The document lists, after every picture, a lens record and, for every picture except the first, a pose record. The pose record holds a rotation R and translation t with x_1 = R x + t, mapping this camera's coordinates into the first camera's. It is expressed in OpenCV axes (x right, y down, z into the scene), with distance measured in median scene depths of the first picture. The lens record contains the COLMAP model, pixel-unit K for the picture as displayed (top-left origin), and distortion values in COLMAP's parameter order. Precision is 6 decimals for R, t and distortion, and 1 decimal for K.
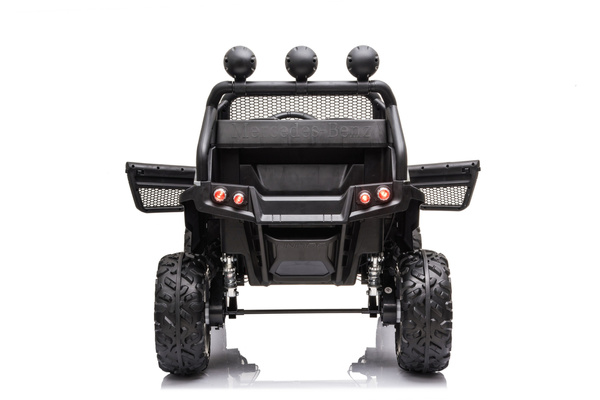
lens RADIAL K [[1136.8, 0, 300.0], [0, 1136.8, 200.0], [0, 0, 1]] dist [0.464652, 0.018699]
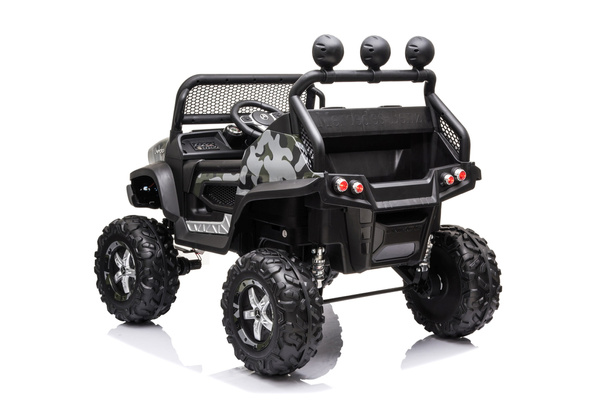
lens RADIAL K [[1136.8, 0, 300.0], [0, 1136.8, 200.0], [0, 0, 1]] dist [0.464652, 0.018699]
pose [[0.786754, -0.064465, 0.613891, -0.722478], [0.058036, 0.997851, 0.030407, -0.023870], [-0.614532, 0.011705, 0.788805, 0.243299]]
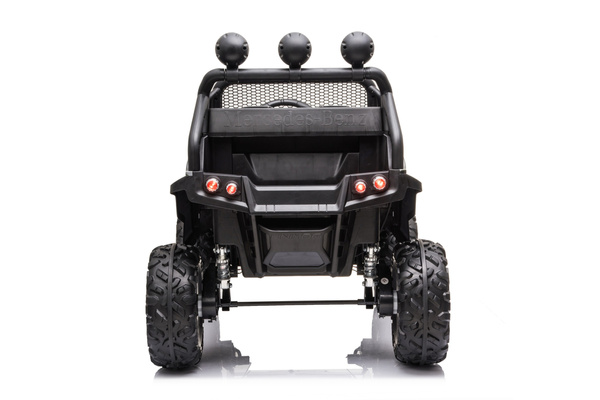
lens RADIAL K [[1136.8, 0, 300.0], [0, 1136.8, 200.0], [0, 0, 1]] dist [0.464652, 0.018699]
pose [[0.999968, -0.004970, 0.006199, -0.001120], [0.004910, 0.999941, 0.009695, -0.000532], [-0.006247, -0.009665, 0.999934, 0.019788]]
